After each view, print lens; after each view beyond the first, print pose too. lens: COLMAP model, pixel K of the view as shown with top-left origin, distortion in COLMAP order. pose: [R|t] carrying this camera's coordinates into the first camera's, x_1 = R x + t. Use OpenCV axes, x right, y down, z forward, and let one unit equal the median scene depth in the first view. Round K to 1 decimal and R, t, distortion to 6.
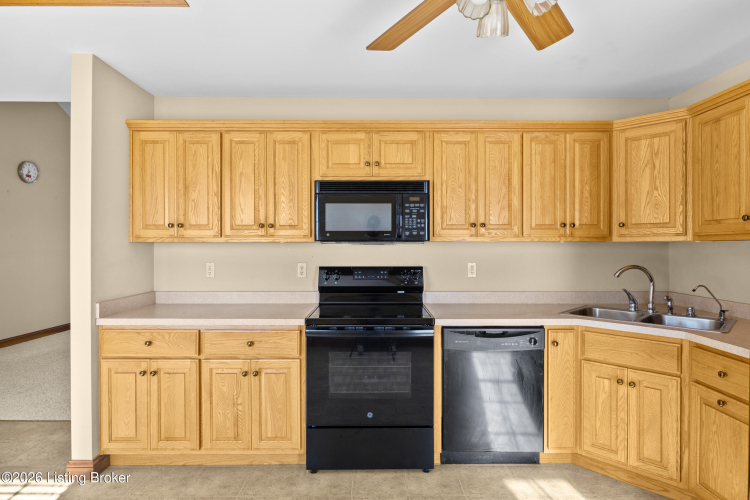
lens RADIAL K [[427.9, 0, 376.0], [0, 427.9, 248.1], [0, 0, 1]] dist [-0.000194, 0.000081]
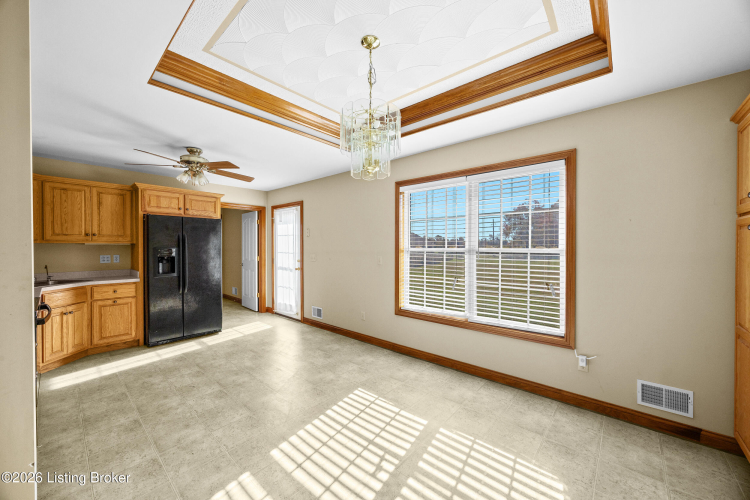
lens RADIAL K [[287.5, 0, 375.6], [0, 287.5, 248.7], [0, 0, 1]] dist [-0.000187, -0.000006]
pose [[-0.745318, -0.001661, 0.666708, -1.437084], [0.007019, 0.999922, 0.010337, 0.006751], [-0.666673, 0.012384, -0.745248, 1.057718]]
